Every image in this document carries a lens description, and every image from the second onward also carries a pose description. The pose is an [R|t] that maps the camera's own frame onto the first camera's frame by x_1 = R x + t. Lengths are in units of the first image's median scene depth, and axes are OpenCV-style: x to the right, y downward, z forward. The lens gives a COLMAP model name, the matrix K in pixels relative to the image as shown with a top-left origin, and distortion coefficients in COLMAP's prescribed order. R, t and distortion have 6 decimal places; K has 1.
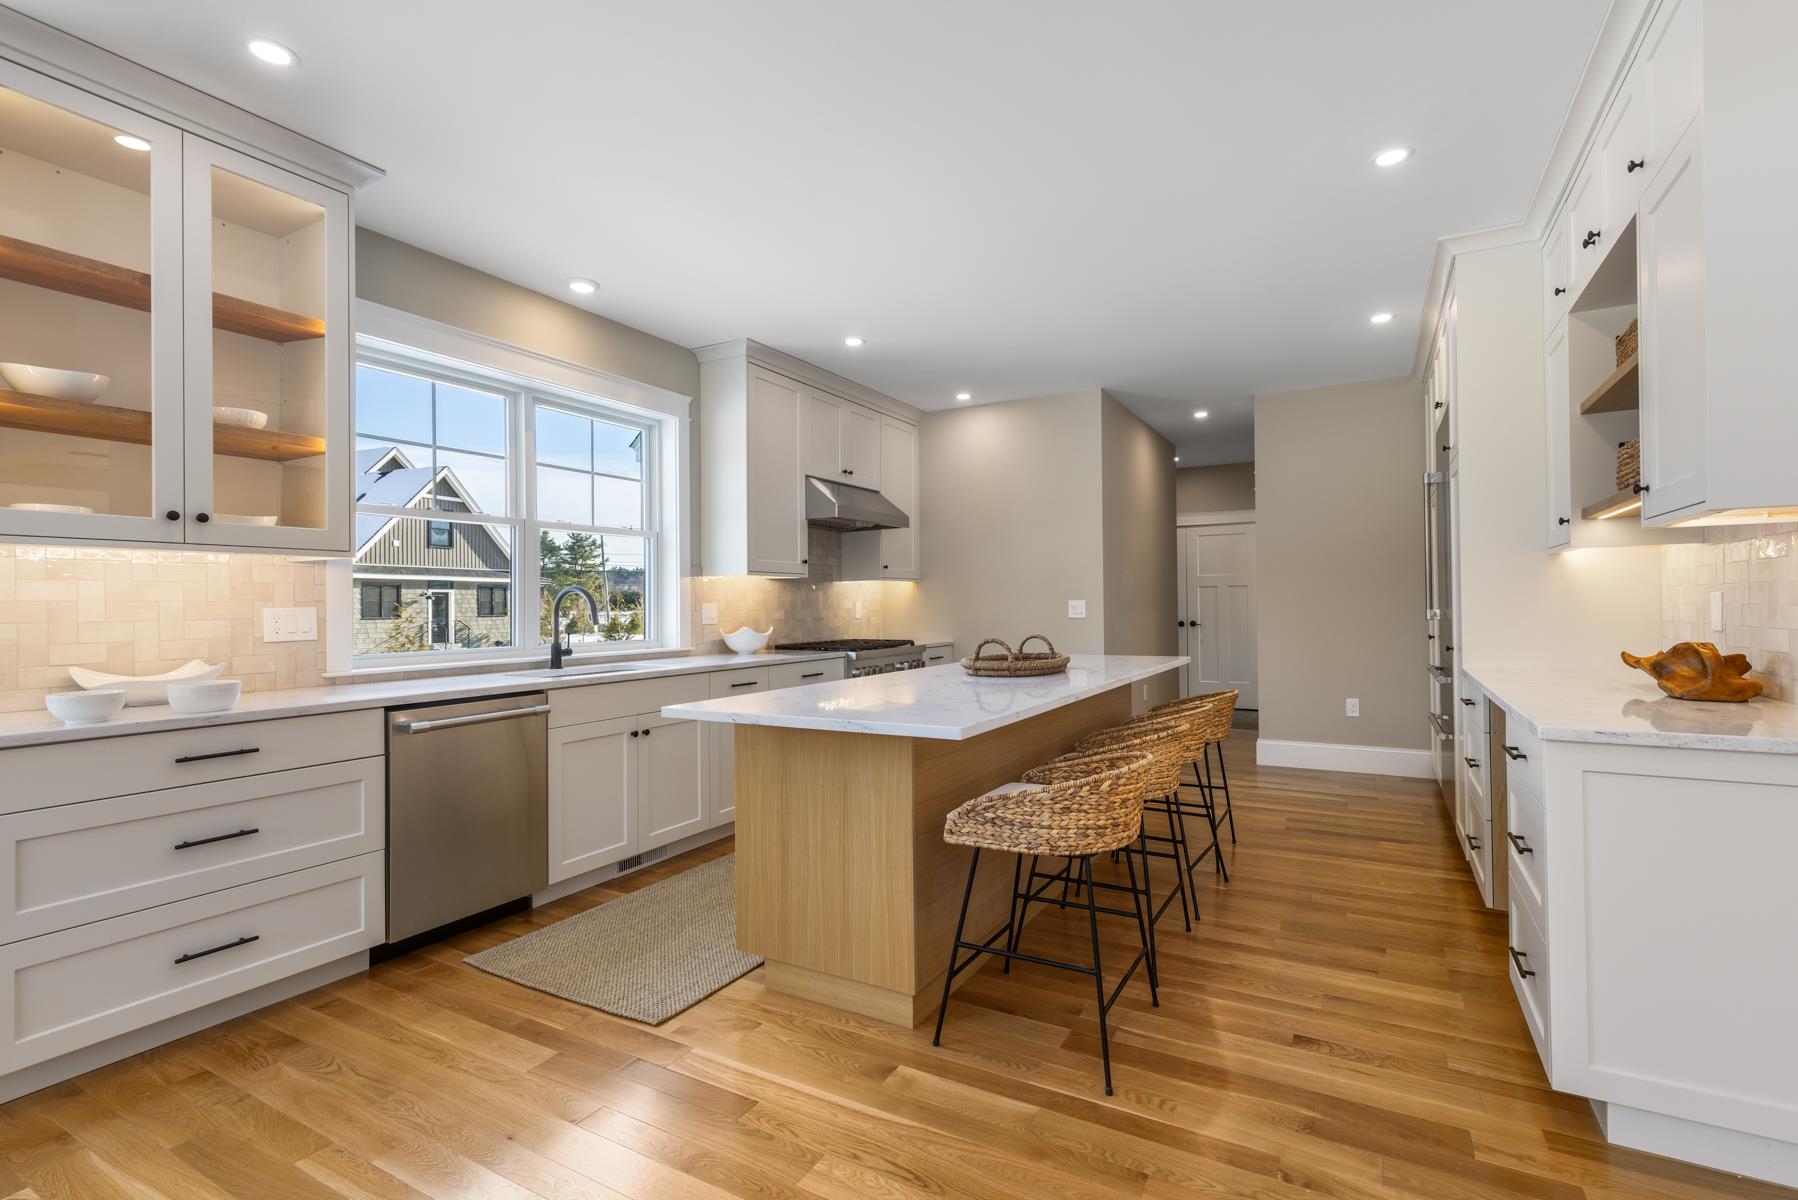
lens RADIAL K [[832.2, 0, 910.8], [0, 832.2, 595.5], [0, 0, 1]] dist [0.004394, -0.000398]
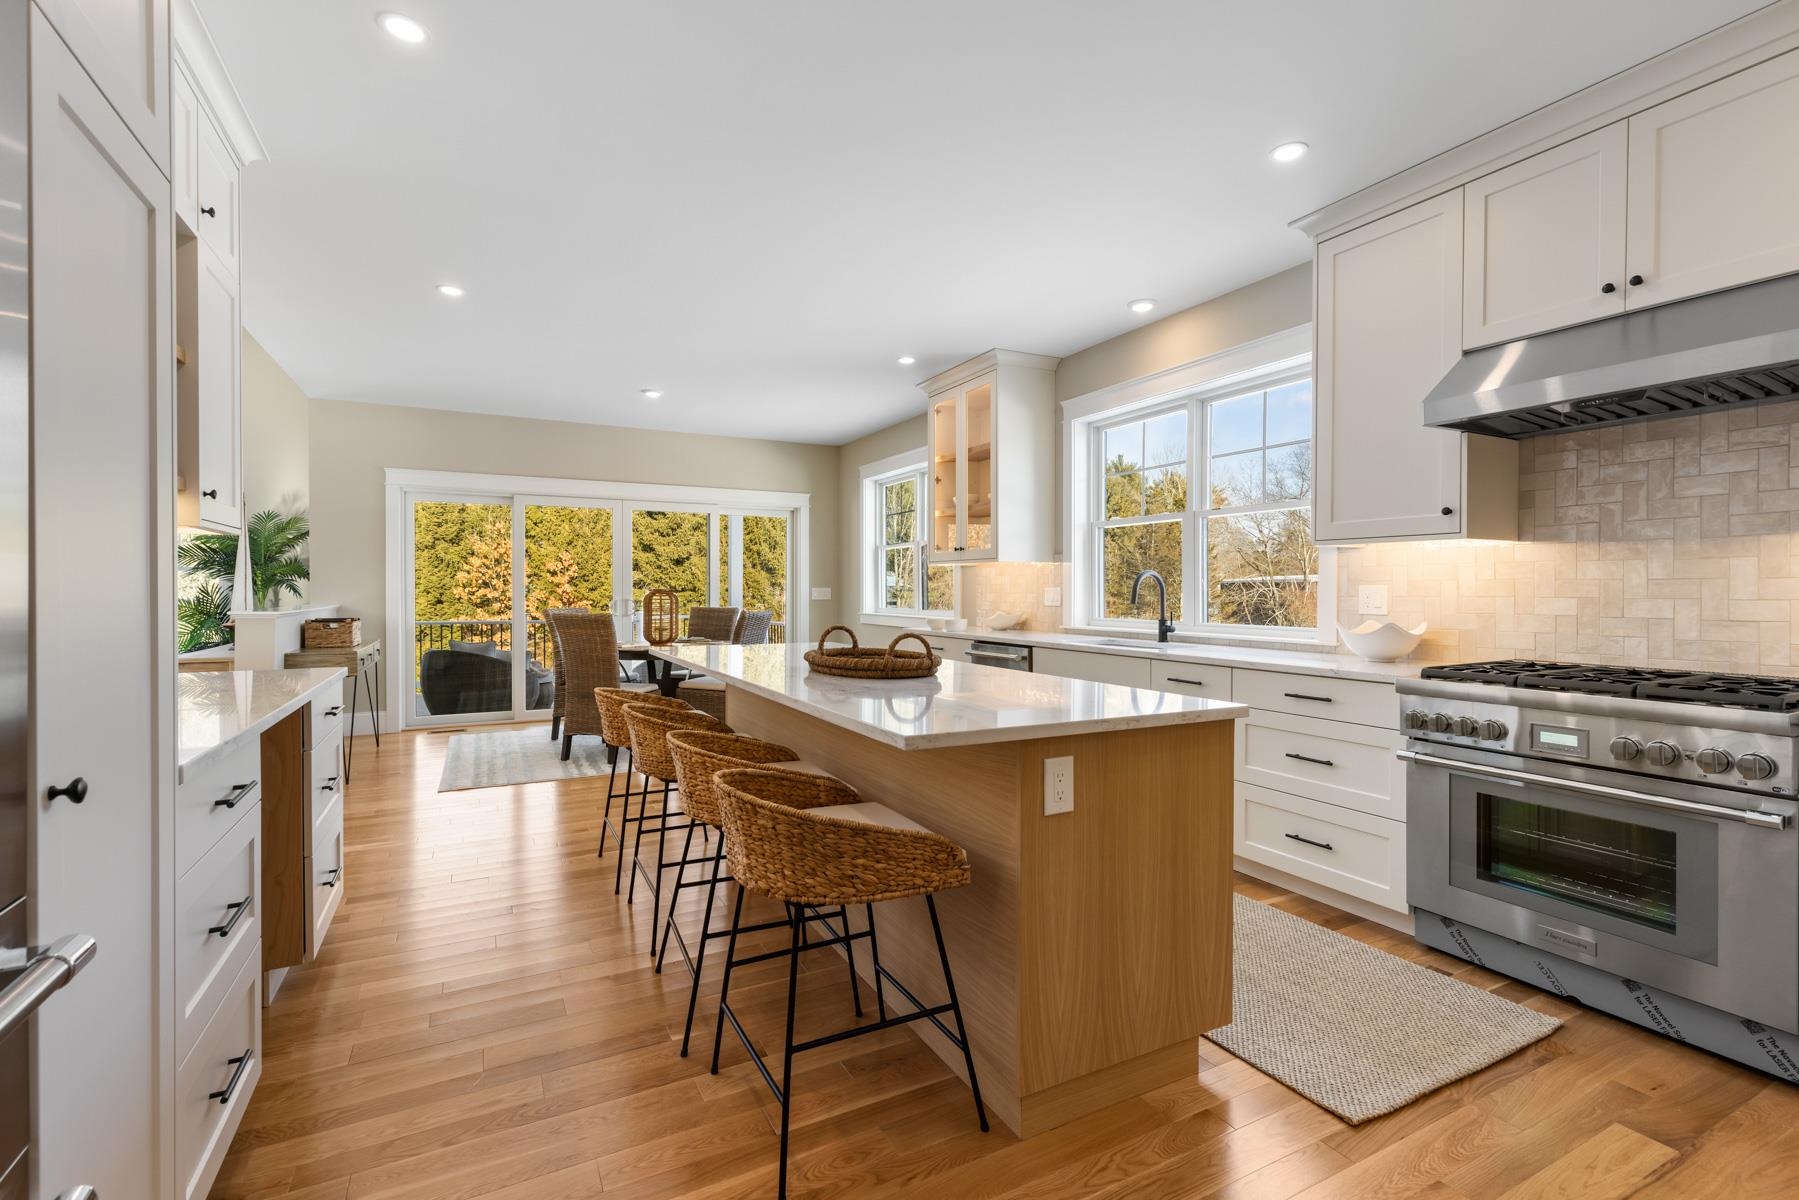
lens RADIAL K [[814.2, 0, 894.6], [0, 814.2, 596.0], [0, 0, 1]] dist [0.038300, -0.000018]
pose [[-0.553455, 0.015632, -0.832733, 0.853527], [0.013112, 0.999863, 0.010055, 0.009094], [0.832776, -0.005354, -0.553584, 1.563625]]
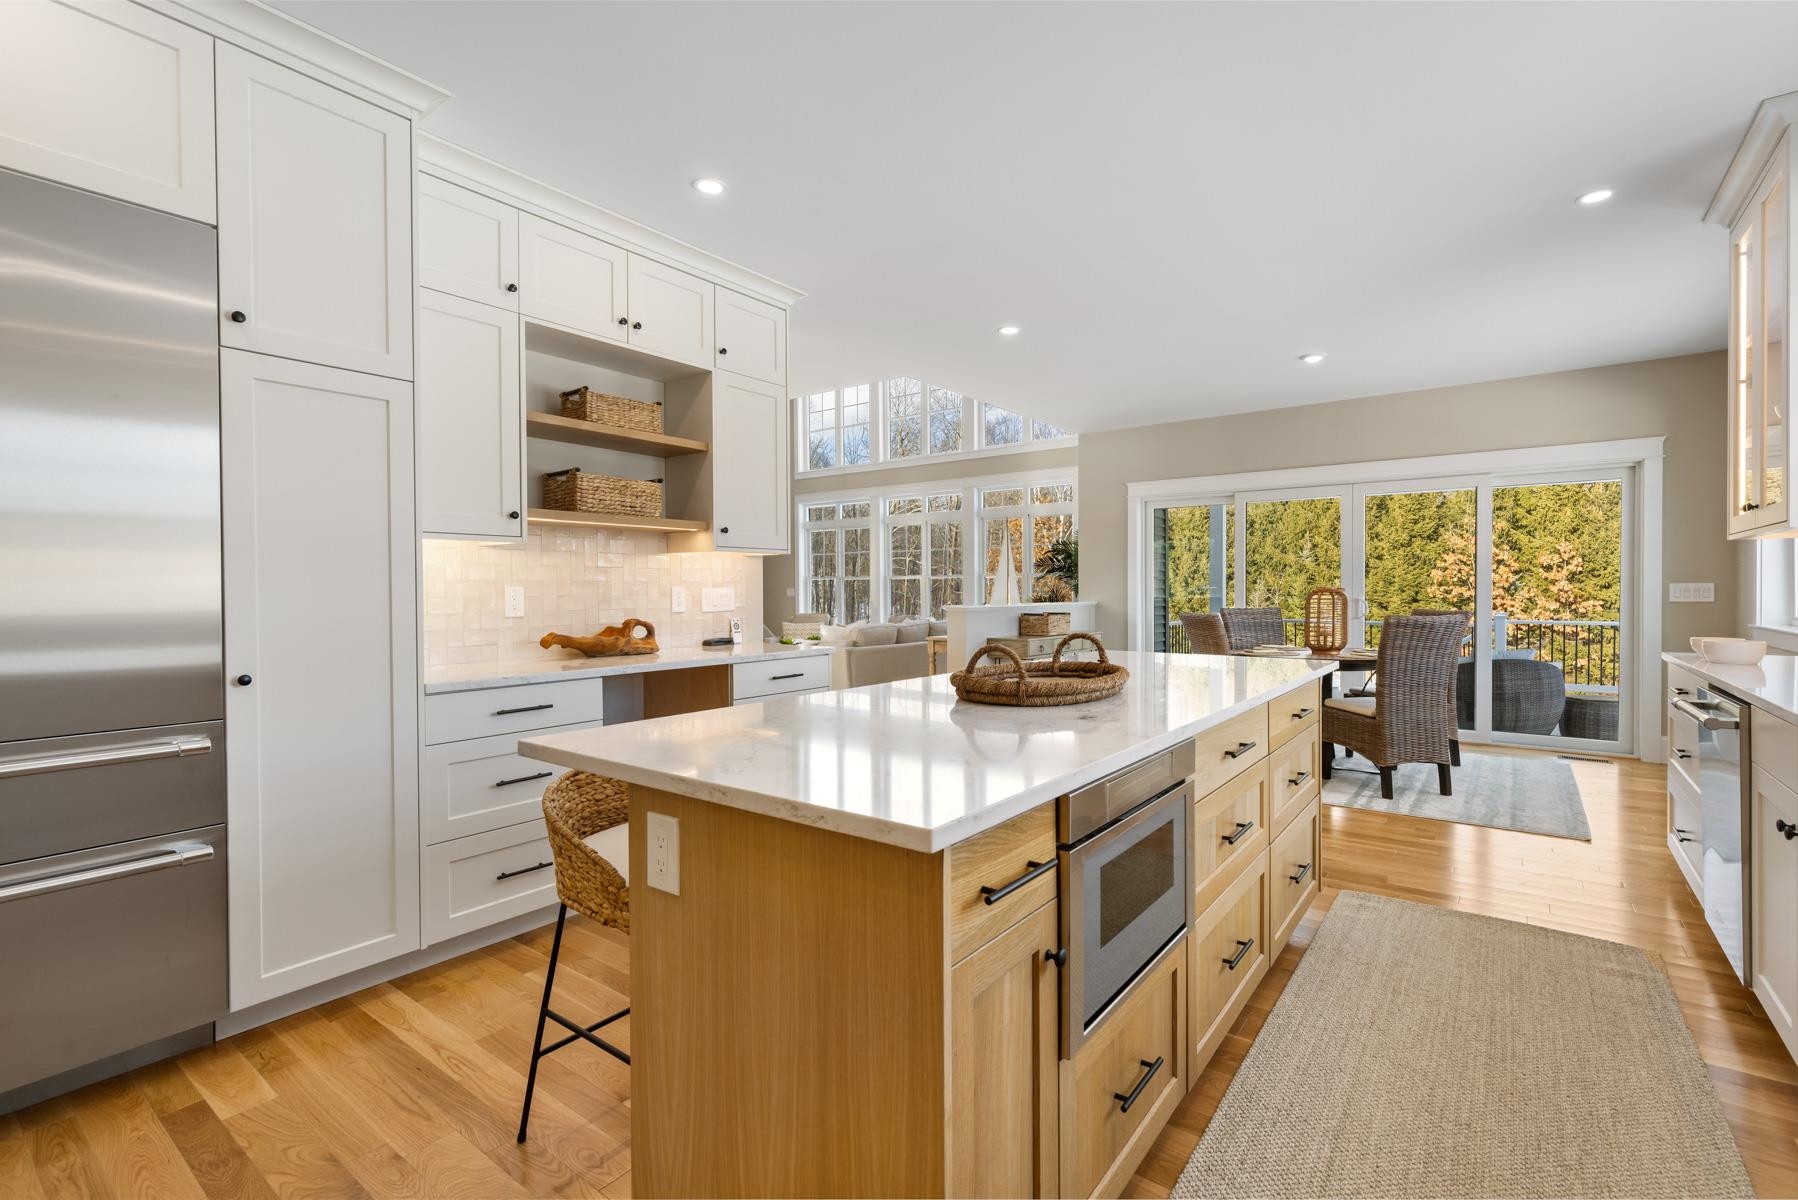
lens RADIAL K [[807.4, 0, 907.3], [0, 807.4, 596.0], [0, 0, 1]] dist [0.004658, -0.000087]
pose [[-0.991709, 0.013643, 0.127775, 0.157128], [0.013208, 0.999904, -0.004255, 0.018217], [-0.127821, -0.002532, -0.991794, 1.738287]]
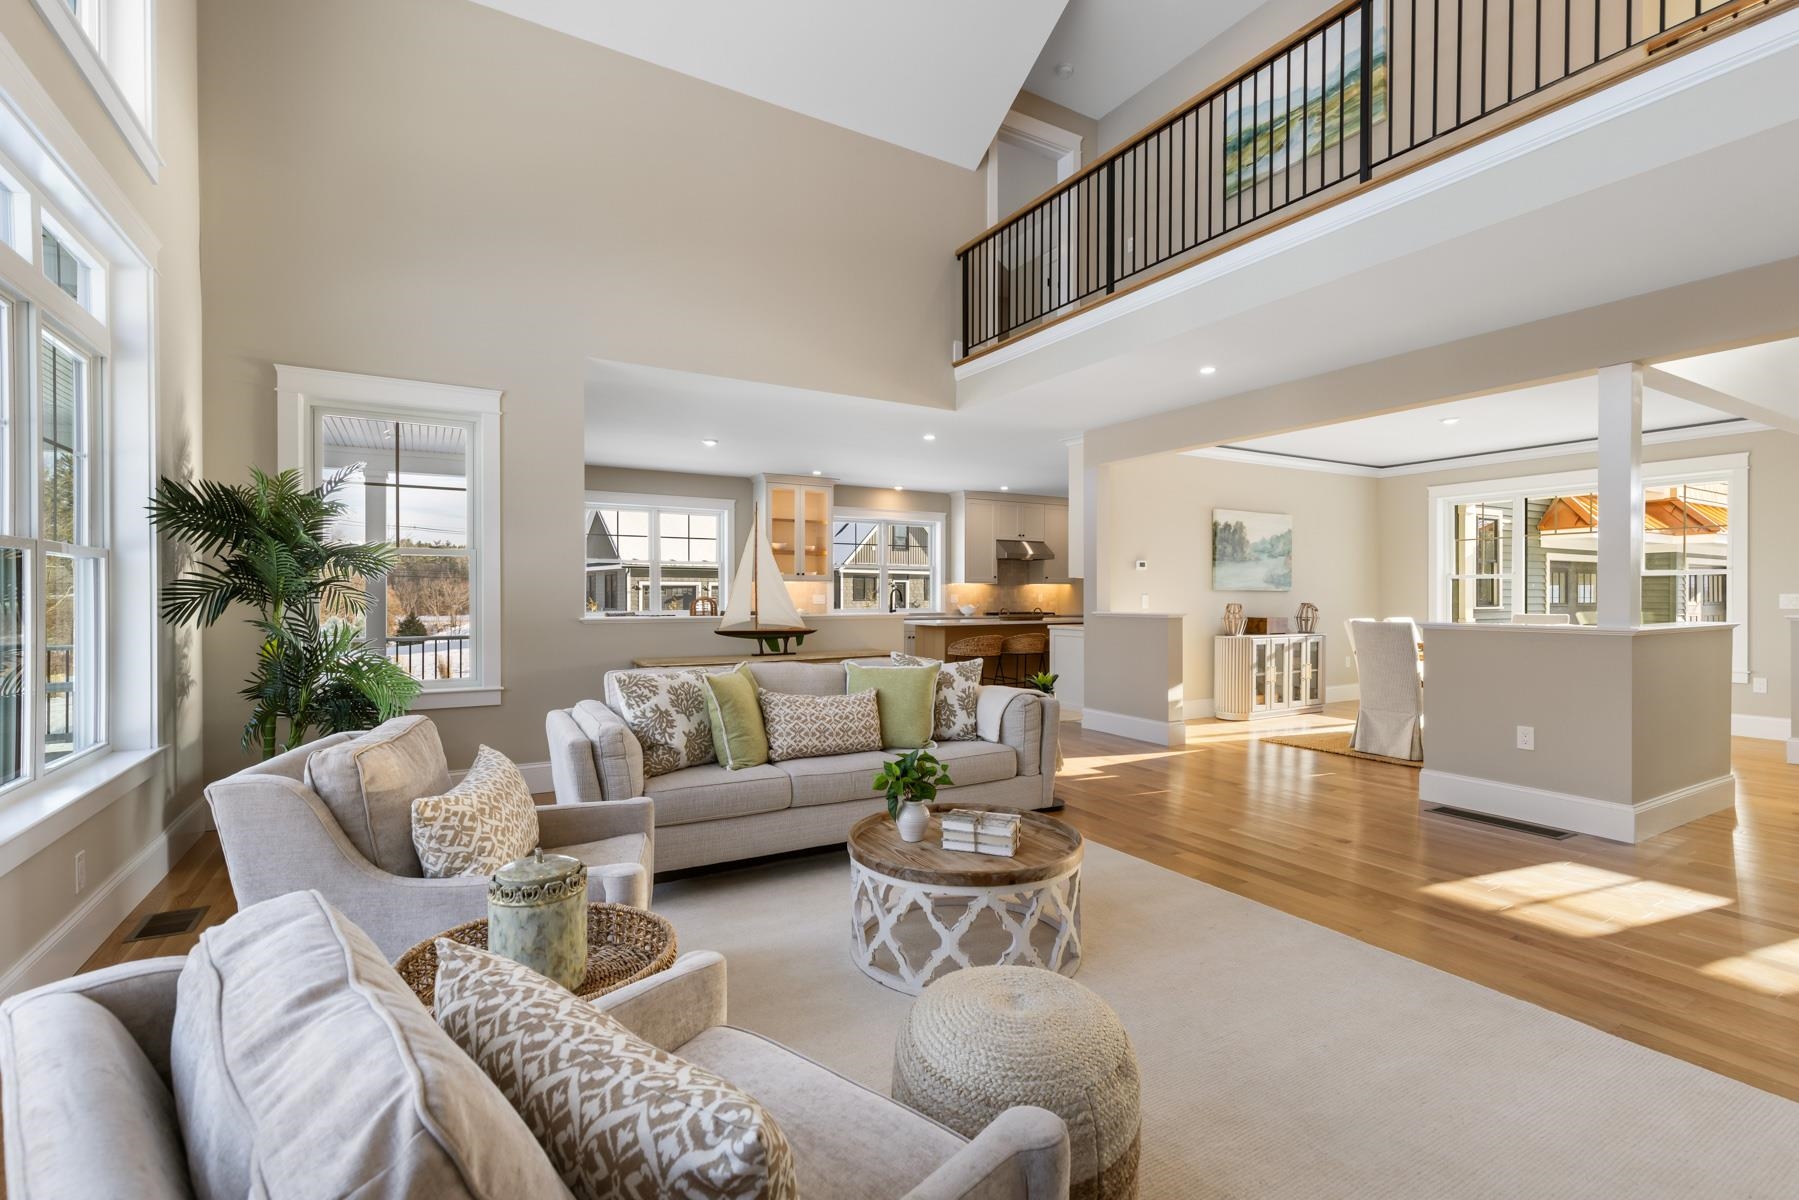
lens RADIAL K [[807.9, 0, 907.8], [0, 807.9, 596.0], [0, 0, 1]] dist [0.004658, -0.000087]
pose [[0.867342, 0.011668, -0.497576, 1.257419], [-0.003687, 0.999848, 0.017020, -0.039087], [0.497699, -0.012928, 0.867253, -1.743034]]
